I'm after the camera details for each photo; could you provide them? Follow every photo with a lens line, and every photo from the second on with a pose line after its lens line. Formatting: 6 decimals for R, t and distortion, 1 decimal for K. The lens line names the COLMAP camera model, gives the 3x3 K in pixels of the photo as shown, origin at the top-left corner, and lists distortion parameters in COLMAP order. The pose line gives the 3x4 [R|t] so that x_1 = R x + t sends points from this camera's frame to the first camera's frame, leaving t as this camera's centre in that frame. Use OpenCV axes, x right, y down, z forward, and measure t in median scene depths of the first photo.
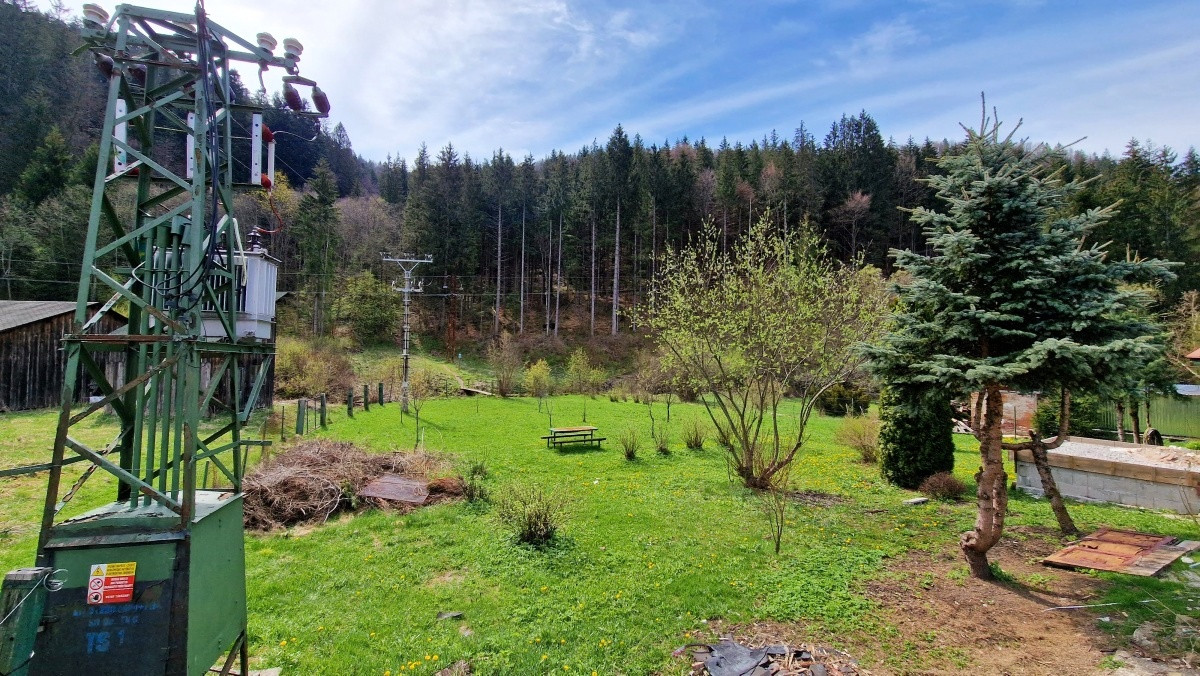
lens RADIAL K [[476.5, 0, 600.0], [0, 476.5, 338.0], [0, 0, 1]] dist [-0.002804, 0.000042]
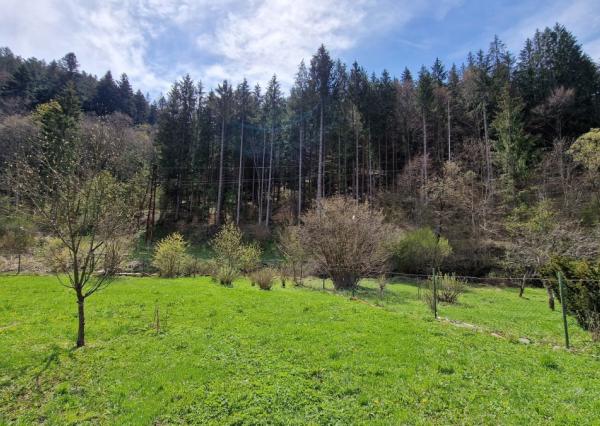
lens RADIAL K [[314.0, 0, 300.0], [0, 314.0, 213.0], [0, 0, 1]] dist [0.018423, 0.000168]
pose [[0.983450, -0.032062, -0.178319, 0.091855], [0.013060, 0.994202, -0.106734, 0.033936], [0.180707, 0.102638, 0.978167, 0.229988]]
